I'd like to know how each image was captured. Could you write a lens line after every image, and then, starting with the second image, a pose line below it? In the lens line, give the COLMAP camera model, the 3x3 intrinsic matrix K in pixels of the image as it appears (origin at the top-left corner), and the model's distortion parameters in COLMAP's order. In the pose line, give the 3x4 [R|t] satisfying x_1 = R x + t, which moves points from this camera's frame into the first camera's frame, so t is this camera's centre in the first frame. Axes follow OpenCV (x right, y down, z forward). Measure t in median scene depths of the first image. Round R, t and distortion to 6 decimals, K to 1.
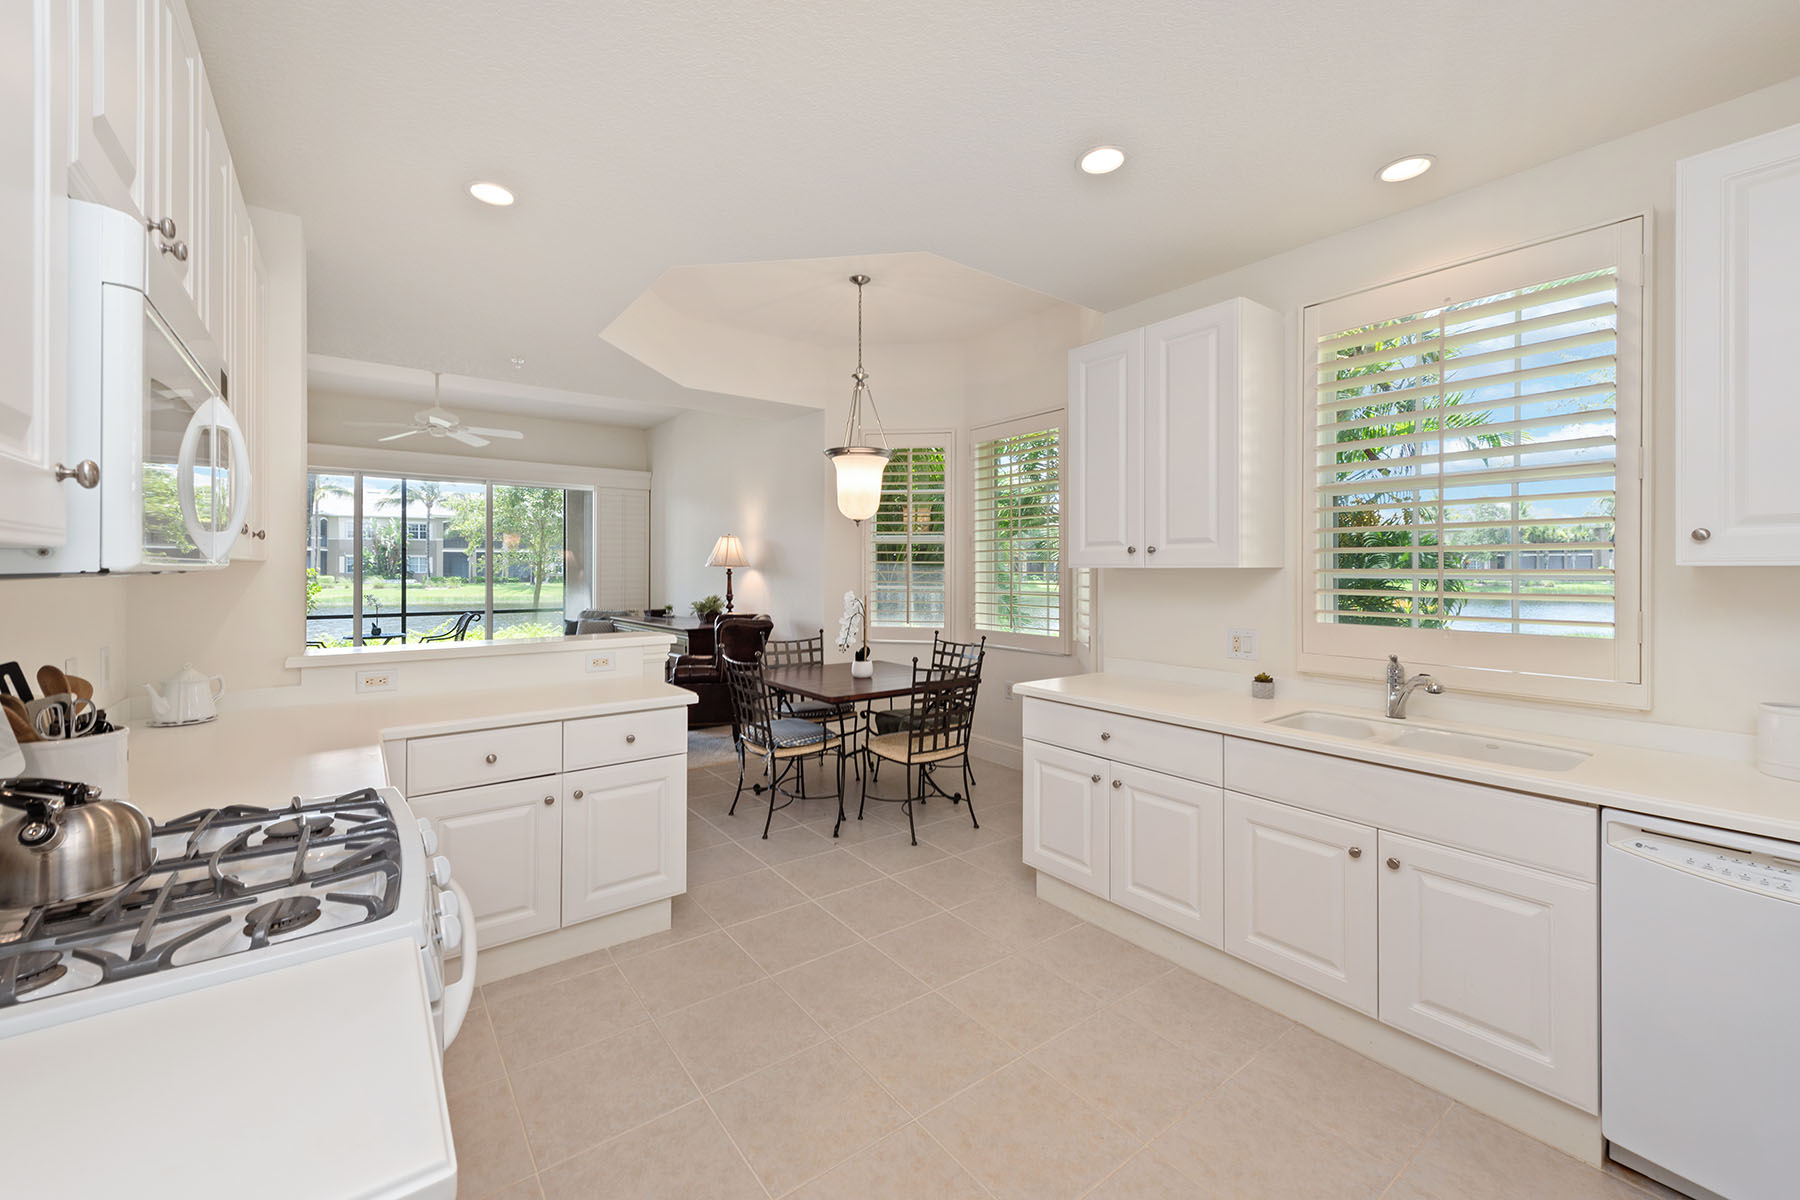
lens RADIAL K [[724.7, 0, 896.8], [0, 724.7, 567.0], [0, 0, 1]] dist [0.004238, 0.000460]
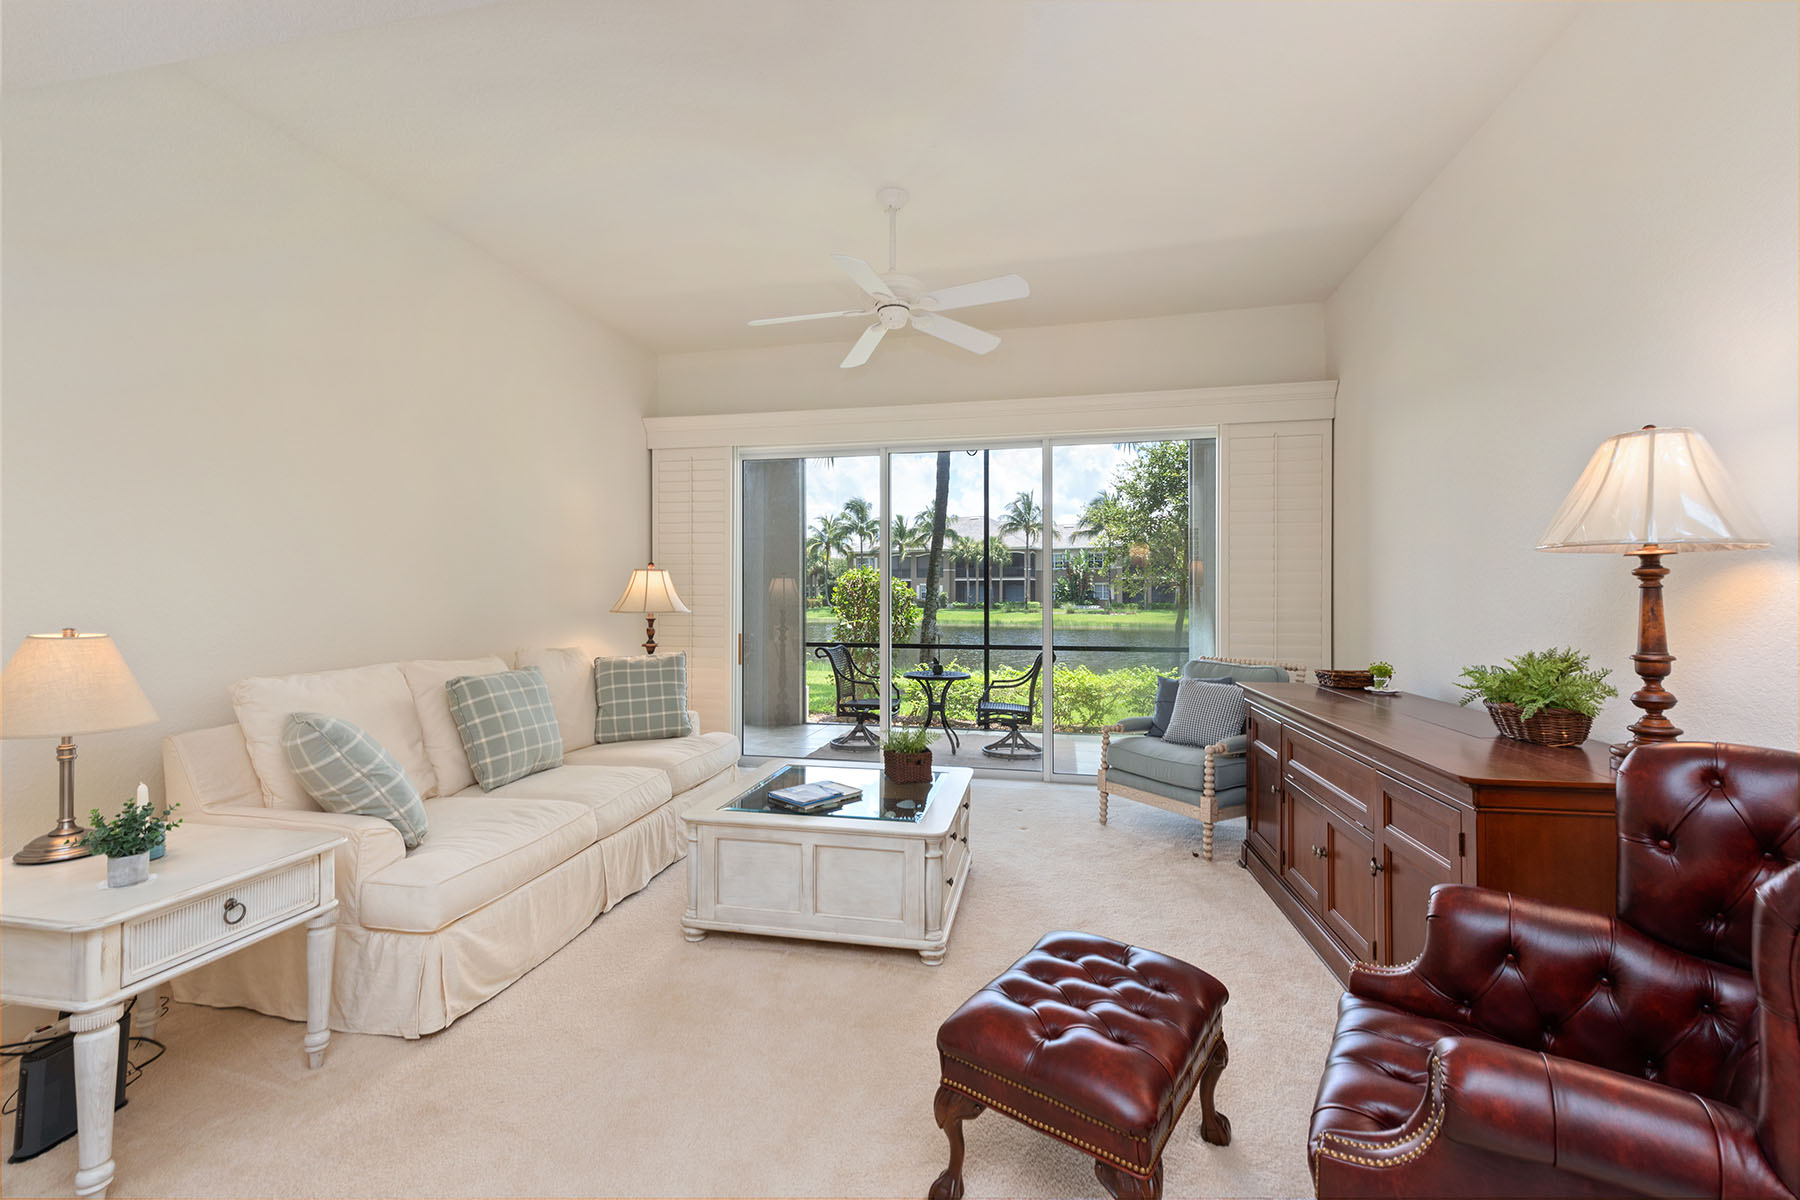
lens RADIAL K [[754.7, 0, 886.0], [0, 754.7, 595.5], [0, 0, 1]] dist [-0.000490, -0.000736]
pose [[0.638749, -0.002220, -0.769412, -0.157658], [0.003713, 0.999993, 0.000197, 0.012399], [0.769407, -0.002982, 0.638752, 0.488634]]
